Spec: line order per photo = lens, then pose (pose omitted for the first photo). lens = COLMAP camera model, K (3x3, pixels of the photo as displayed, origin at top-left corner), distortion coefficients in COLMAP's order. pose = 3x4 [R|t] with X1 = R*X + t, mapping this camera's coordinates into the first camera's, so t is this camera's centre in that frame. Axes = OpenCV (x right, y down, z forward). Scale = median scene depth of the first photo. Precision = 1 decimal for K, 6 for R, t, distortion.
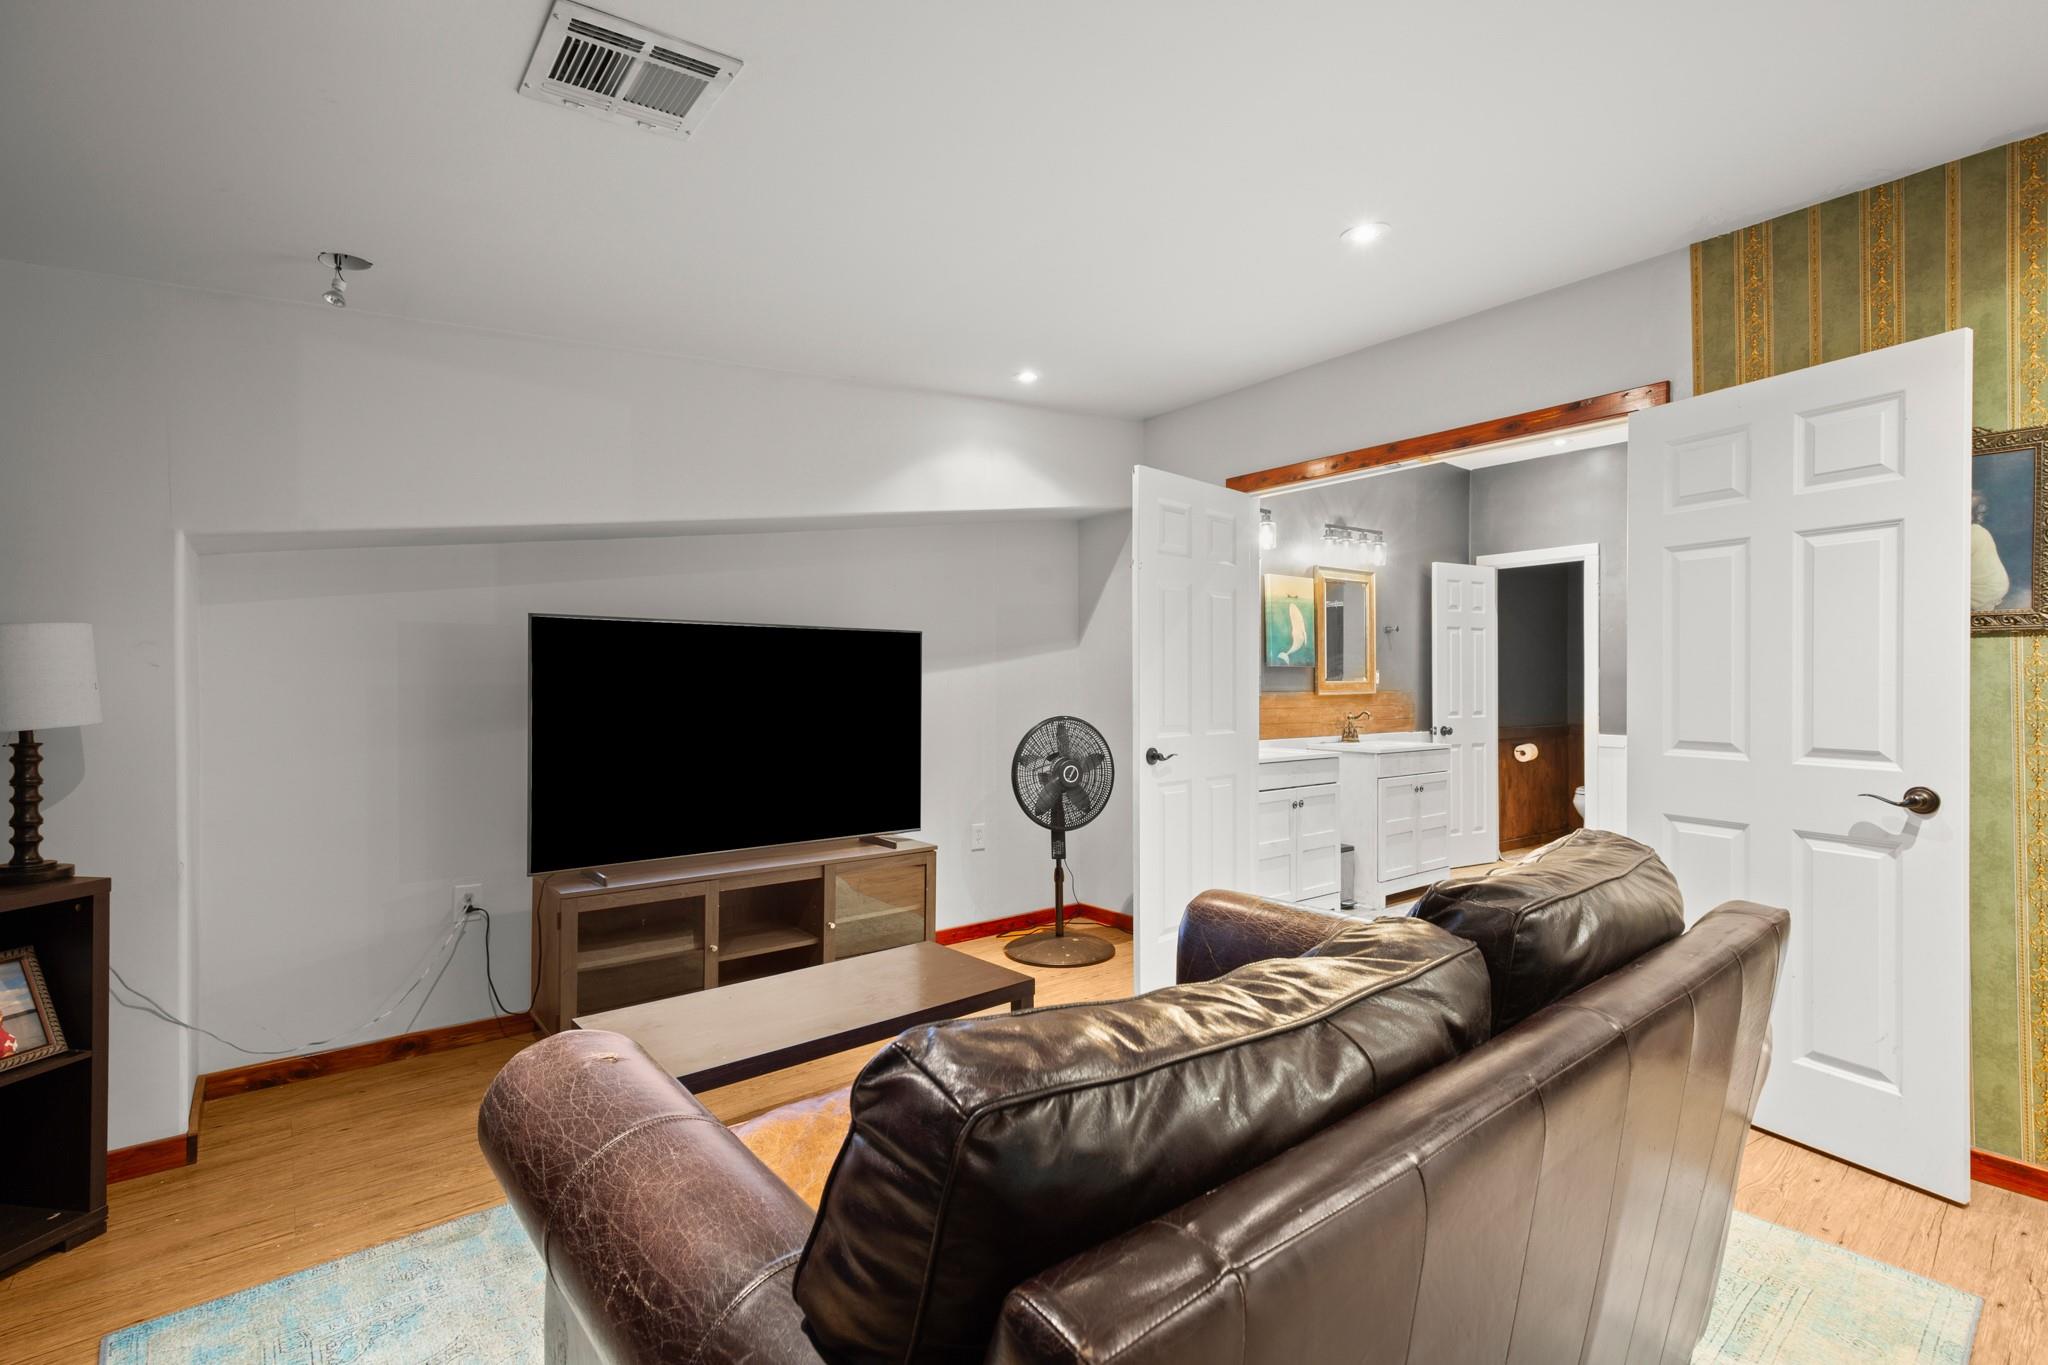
lens RADIAL K [[927.8, 0, 1012.4], [0, 927.8, 680.2], [0, 0, 1]] dist [-0.005567, -0.000603]
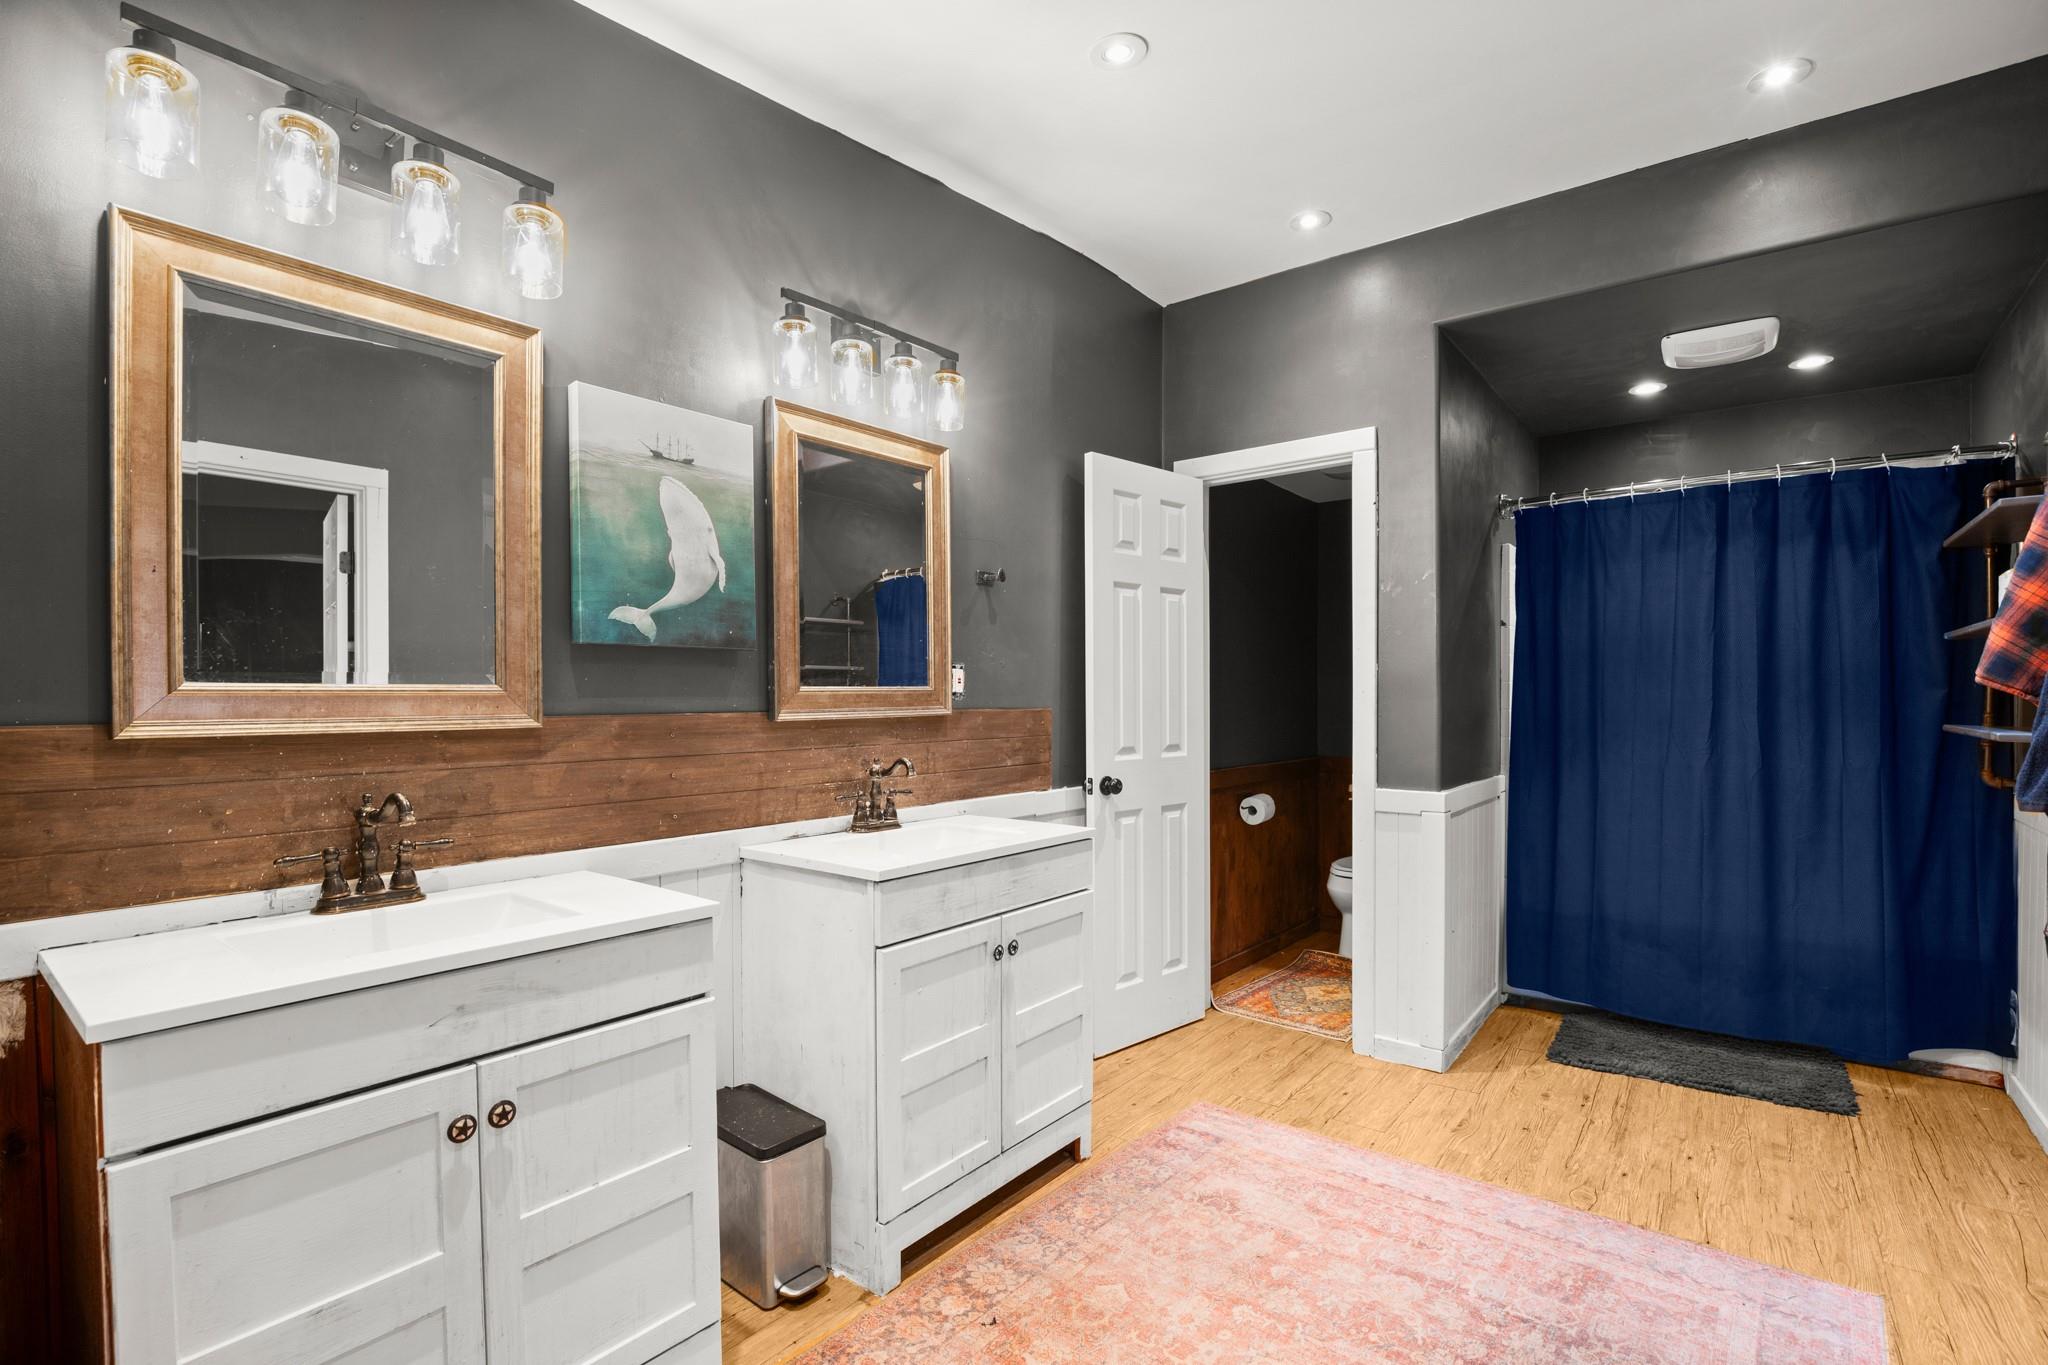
lens RADIAL K [[927.8, 0, 1029.3], [0, 927.8, 695.2], [0, 0, 1]] dist [-0.005567, -0.000603]
pose [[0.969357, 0.002828, 0.245640, 0.303369], [-0.004690, 0.999965, 0.006997, 0.001278], [-0.245611, -0.007934, 0.969336, 0.523395]]
